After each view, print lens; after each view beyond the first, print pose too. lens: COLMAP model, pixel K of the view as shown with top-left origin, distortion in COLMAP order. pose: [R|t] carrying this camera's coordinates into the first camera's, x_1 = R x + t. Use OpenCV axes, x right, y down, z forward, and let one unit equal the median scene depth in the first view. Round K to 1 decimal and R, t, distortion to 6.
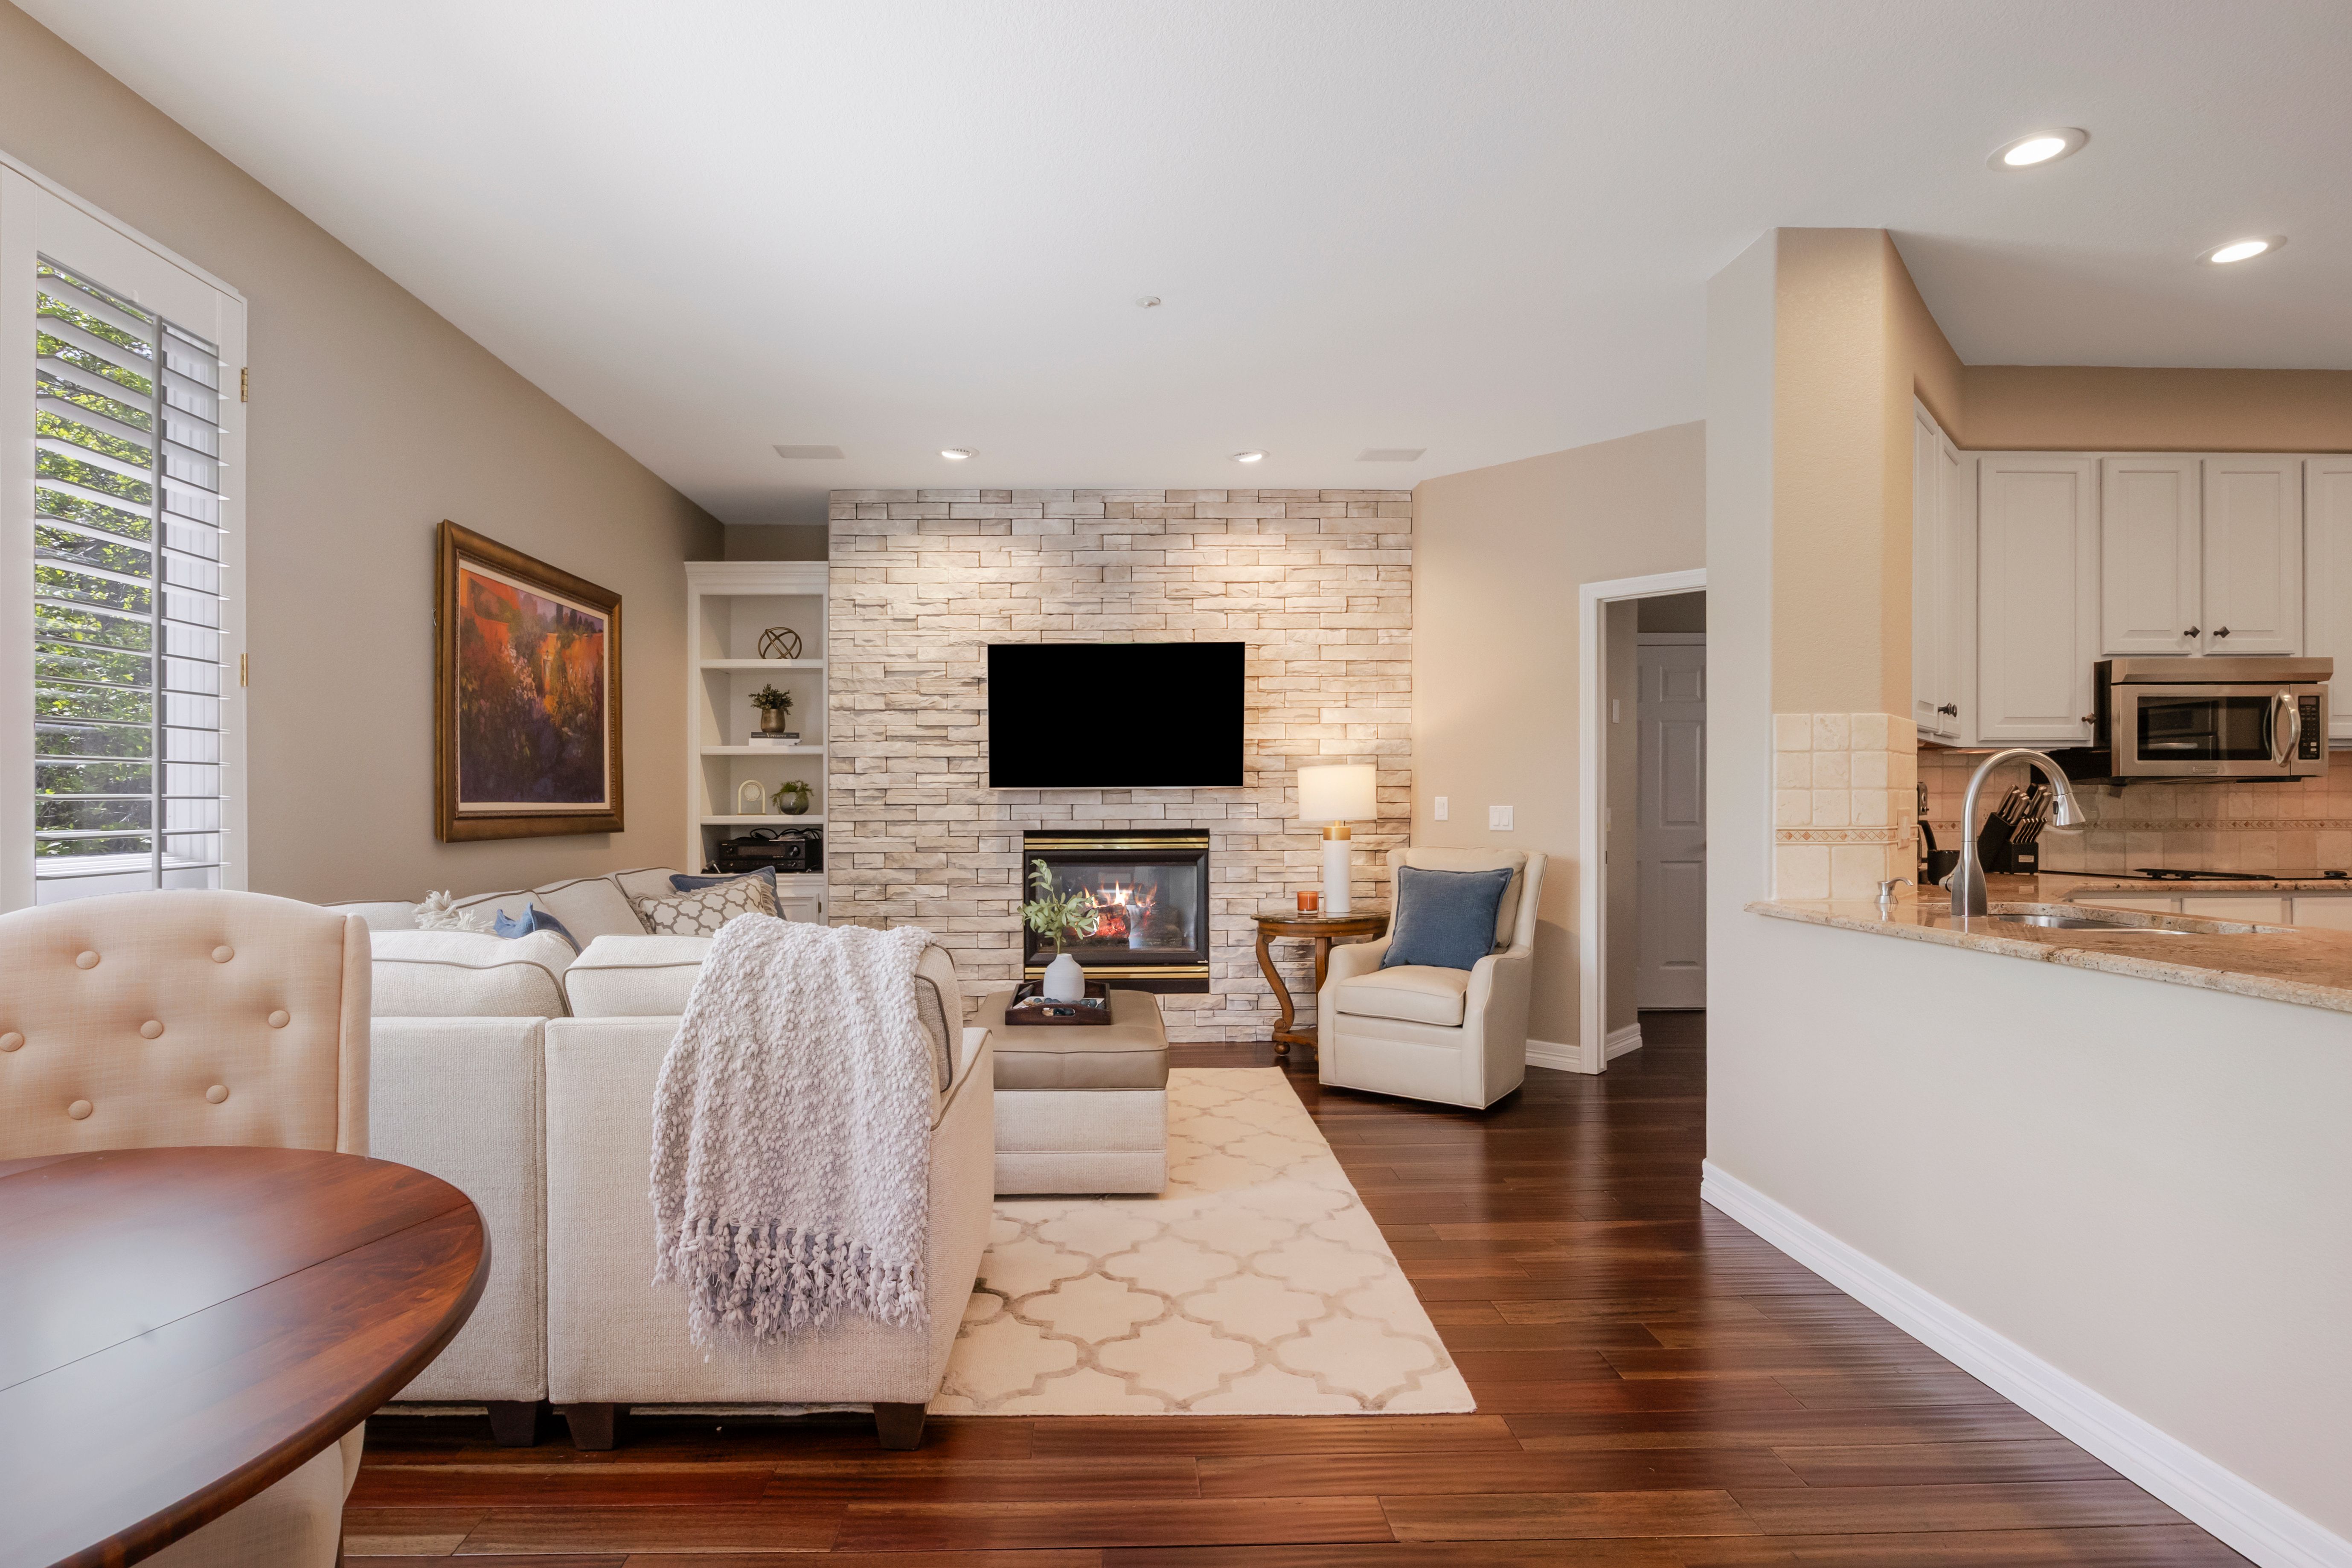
lens RADIAL K [[1153.3, 0, 1115.3], [0, 1153.3, 809.6], [0, 0, 1]] dist [-0.011822, 0.000603]
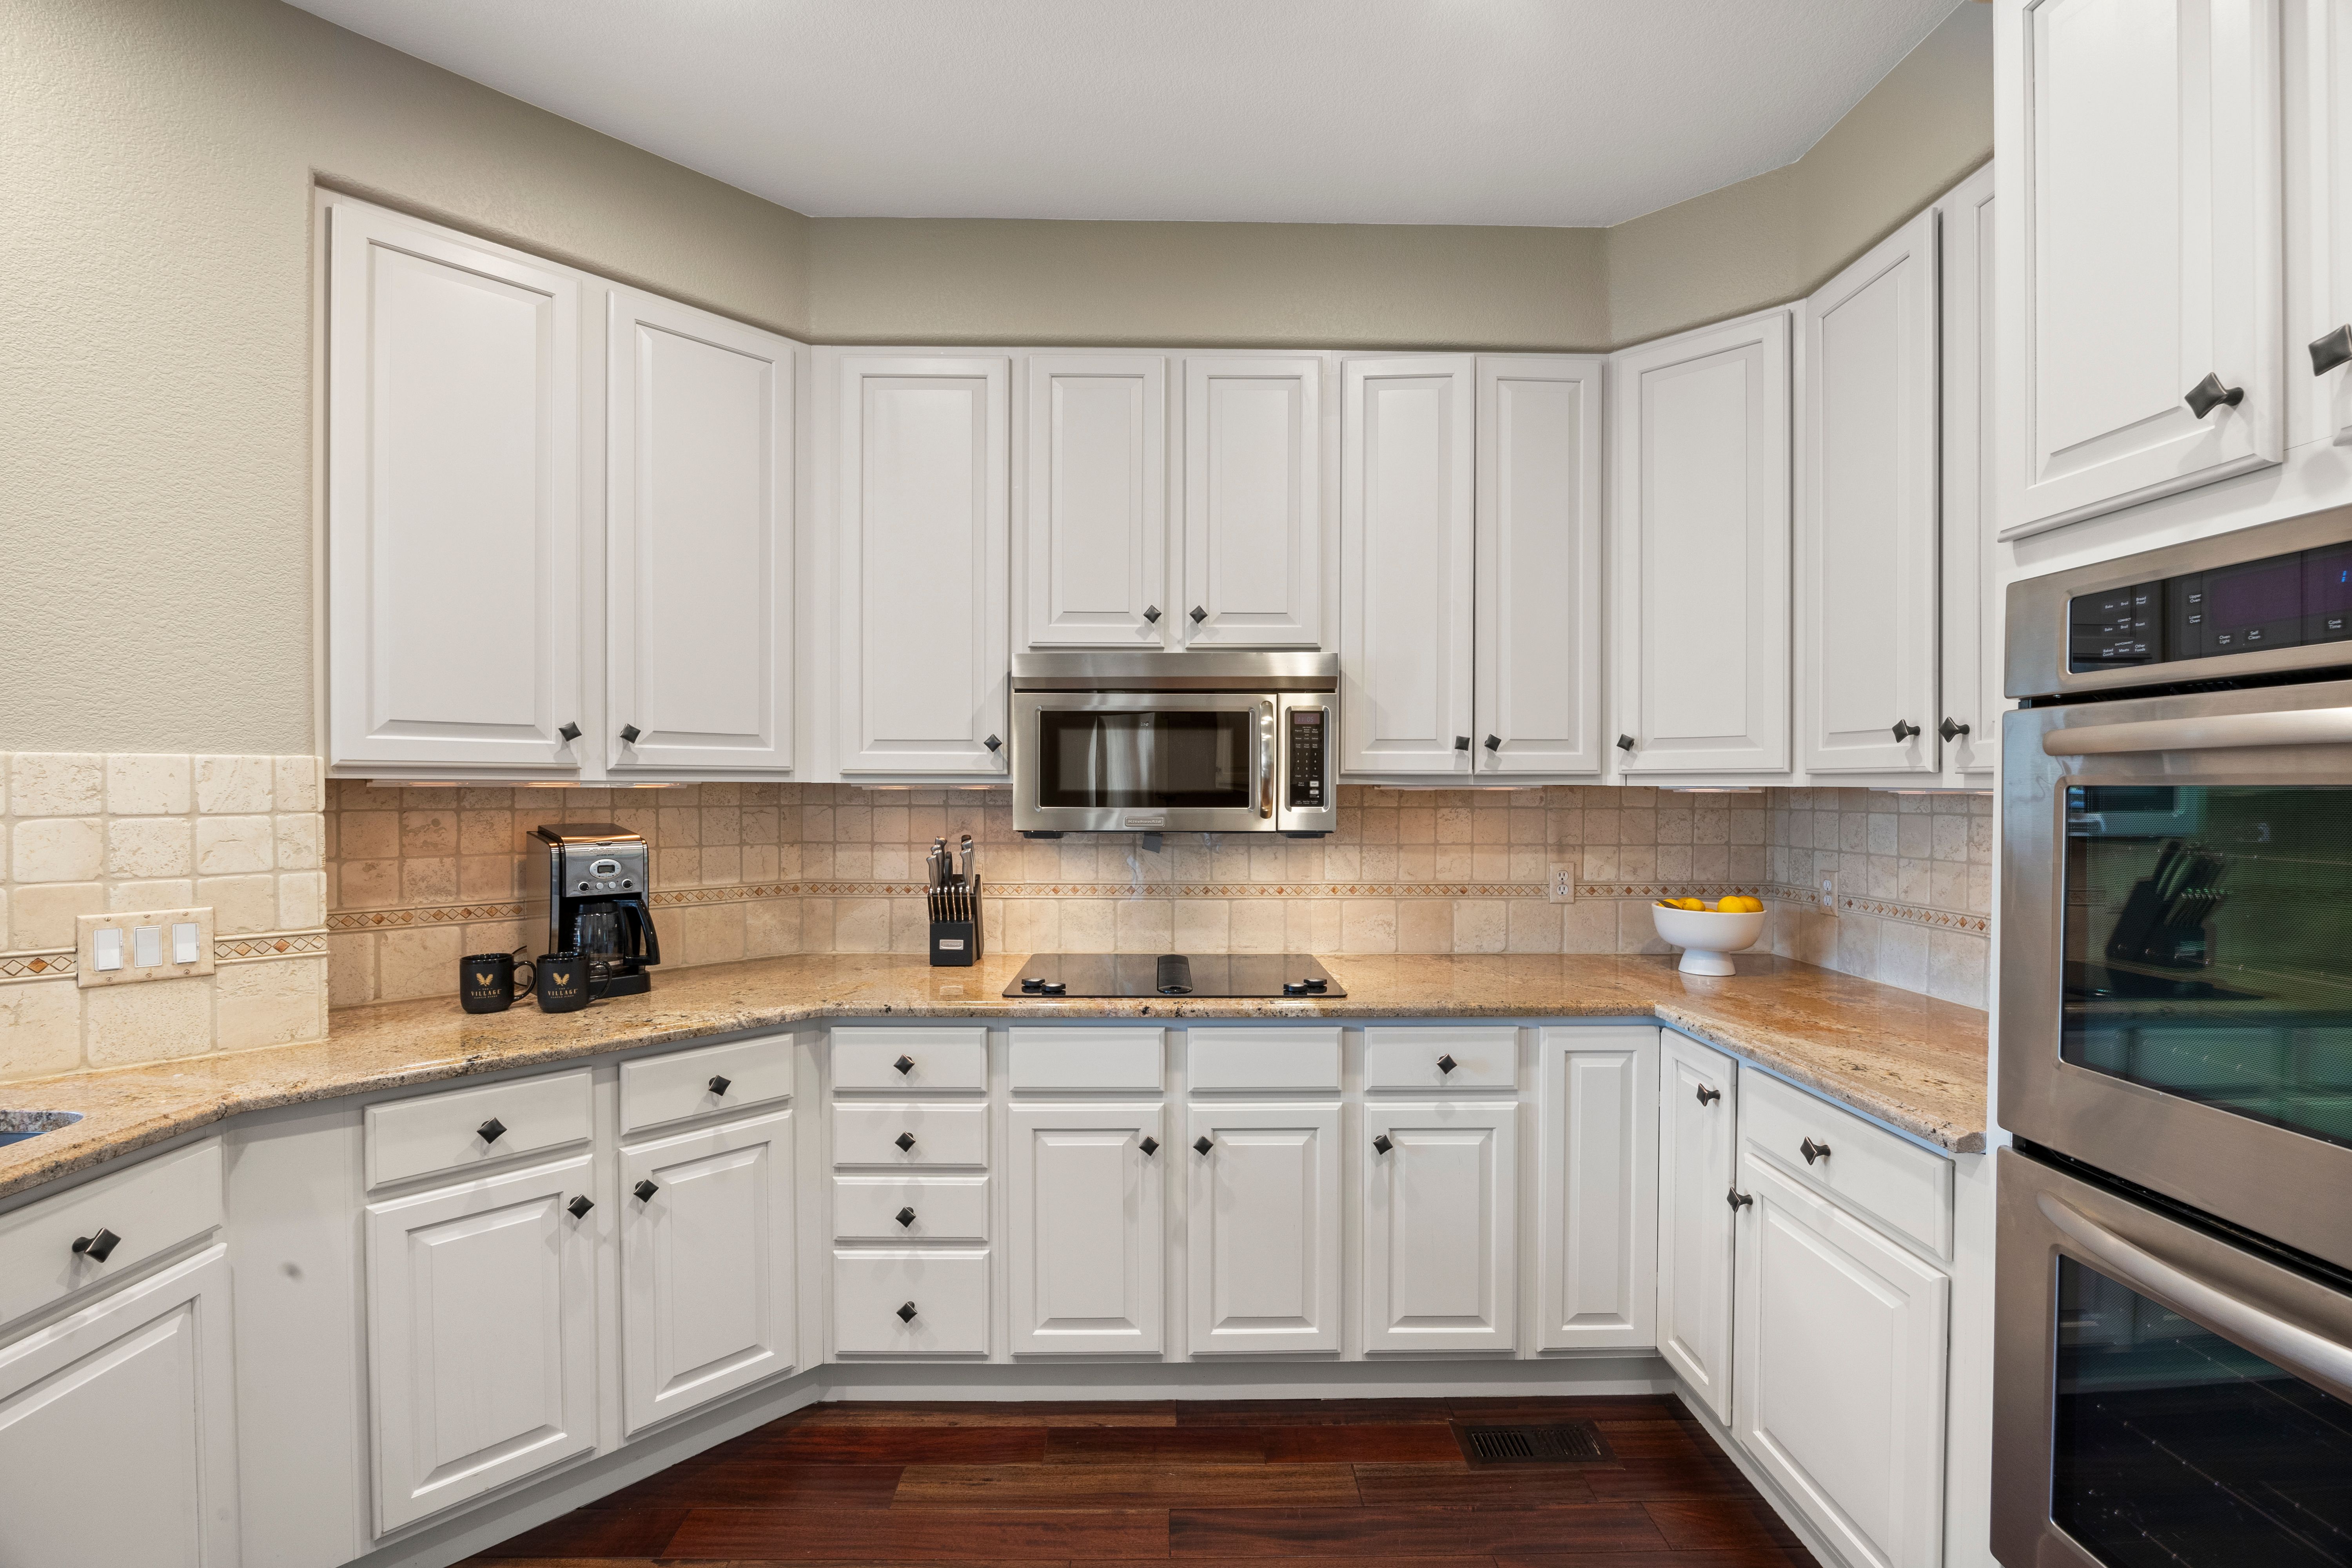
lens RADIAL K [[1022.9, 0, 1176.6], [0, 1022.9, 796.6], [0, 0, 1]] dist [-0.016770, 0.000141]
pose [[0.999962, 0.007582, -0.004231, 0.937088], [-0.007555, 0.999951, 0.006458, -0.051334], [0.004280, -0.006425, 0.999970, 0.388404]]
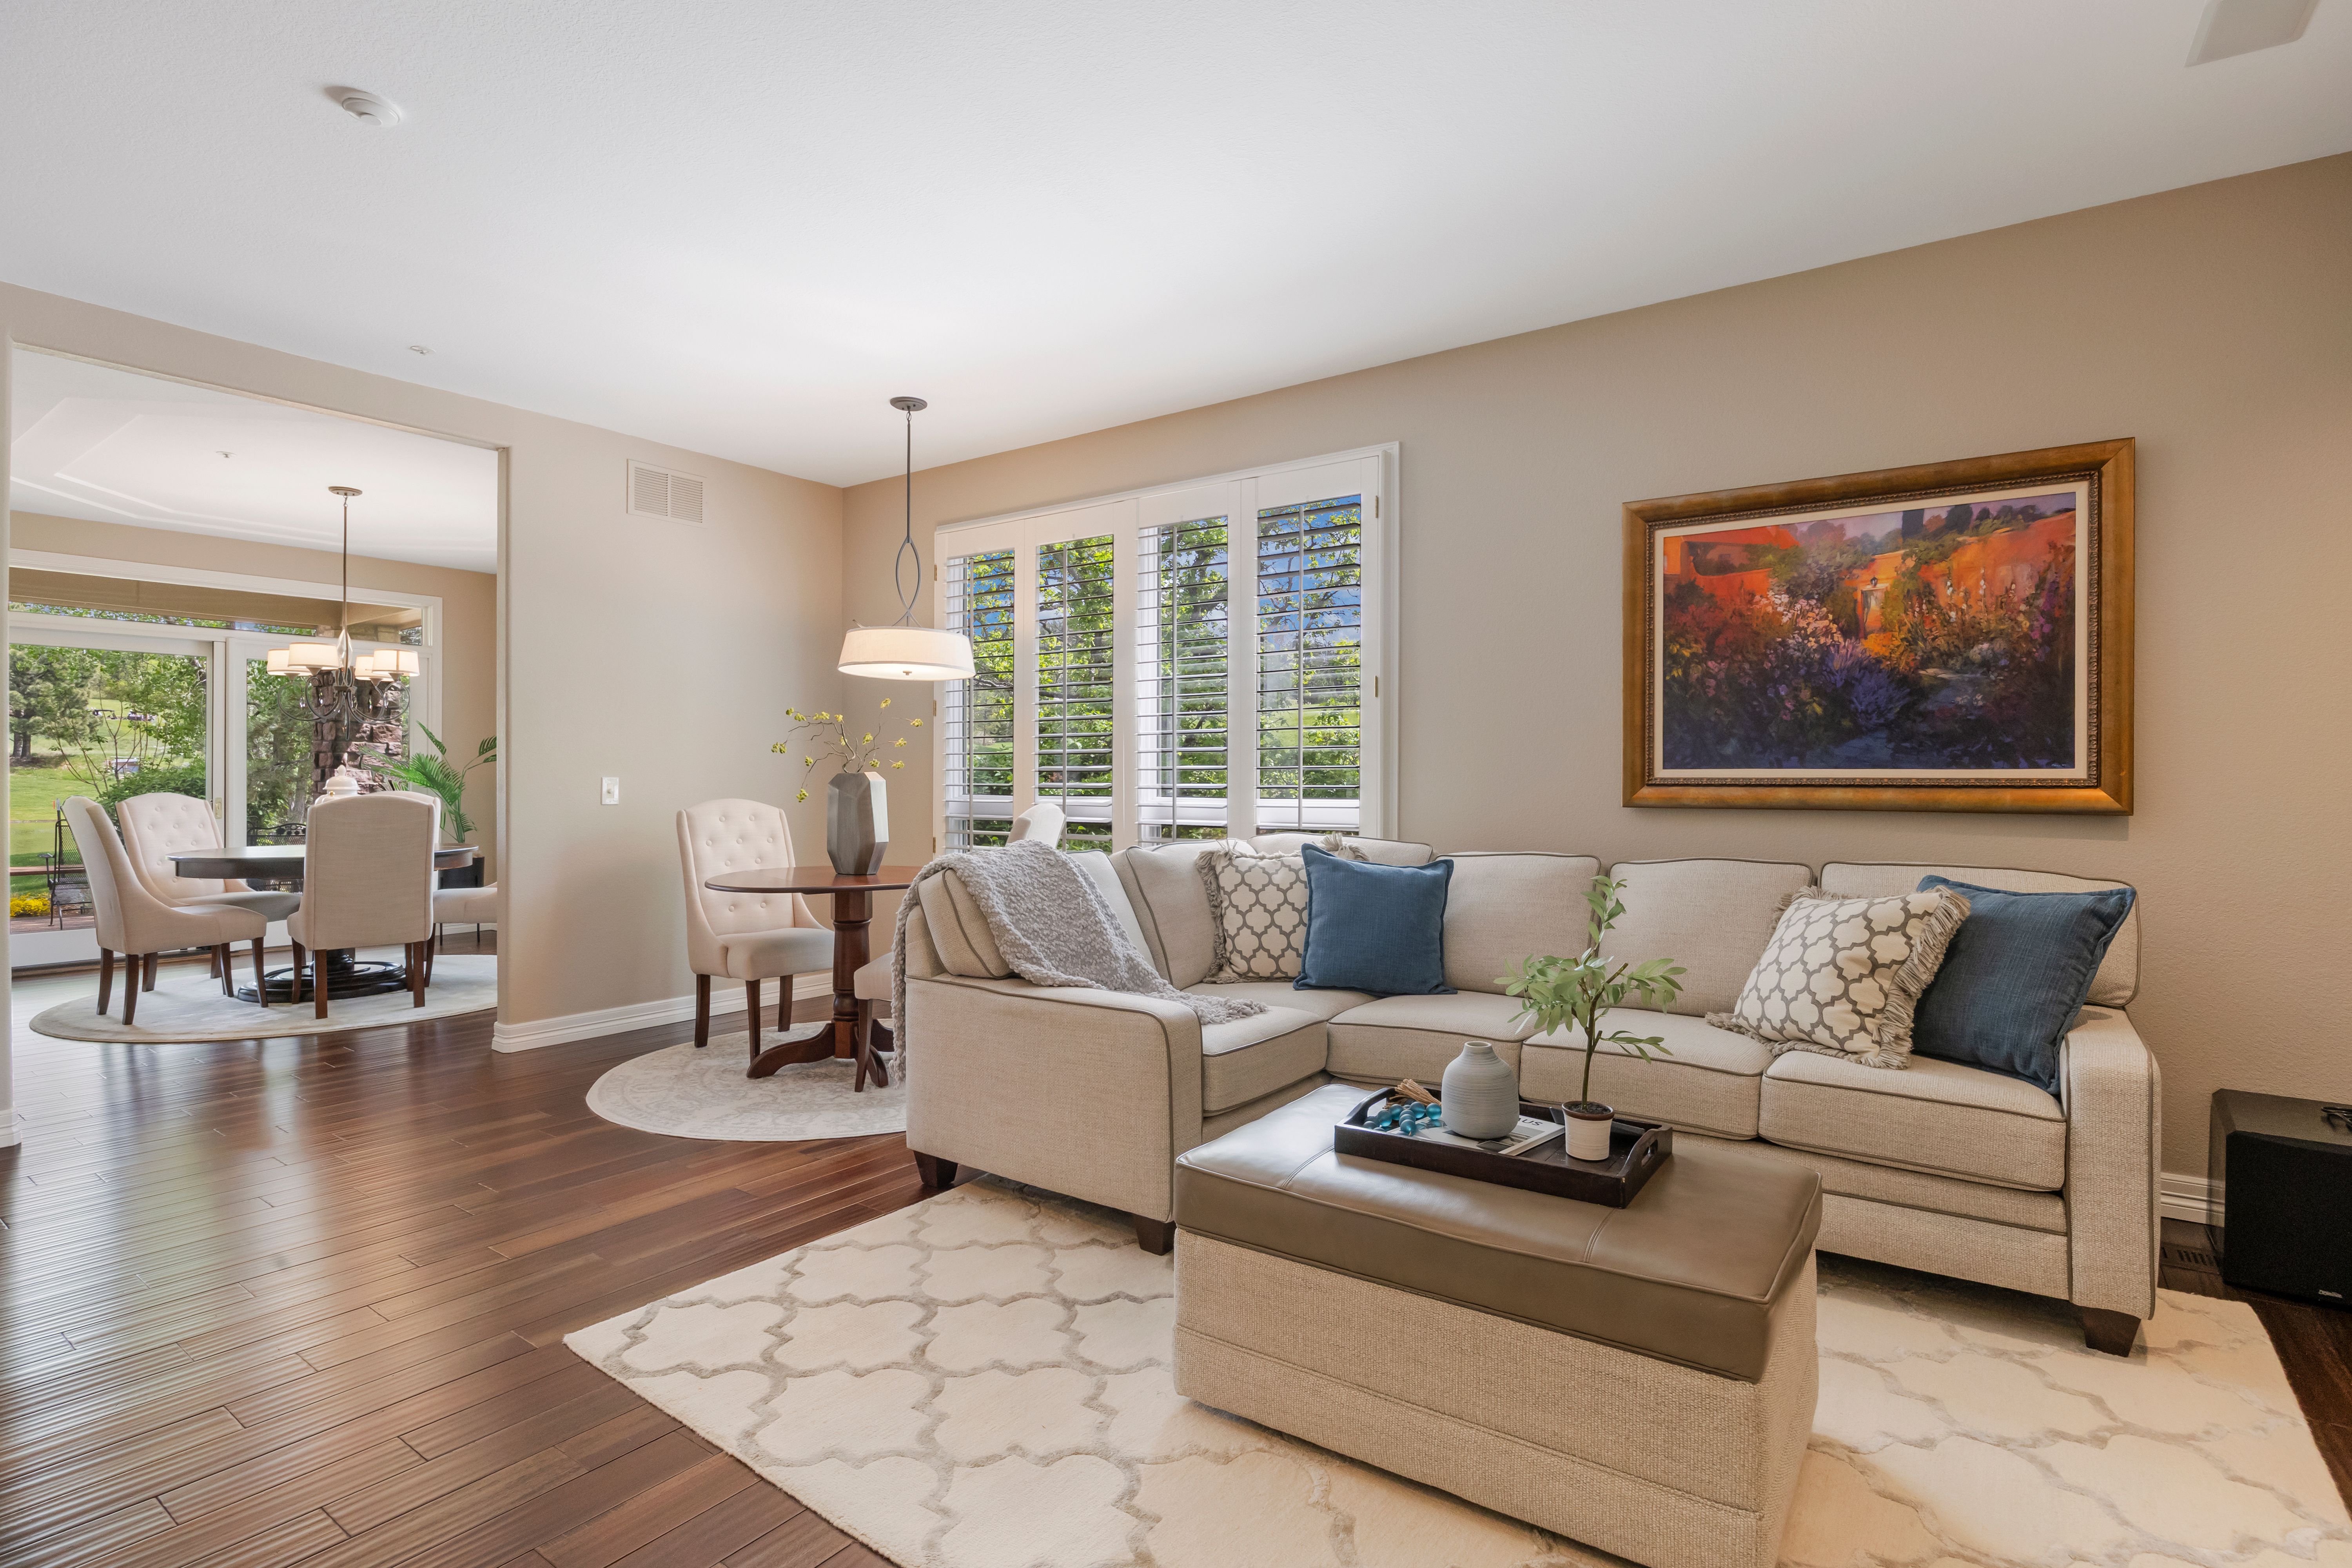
lens RADIAL K [[1132.7, 0, 1183.2], [0, 1132.7, 792.9], [0, 0, 1]] dist [-0.011927, 0.000937]
pose [[-0.585678, 0.013673, -0.810428, 0.431808], [-0.004732, 0.999783, 0.020288, -0.003207], [0.810530, 0.015718, -0.585487, 1.096411]]
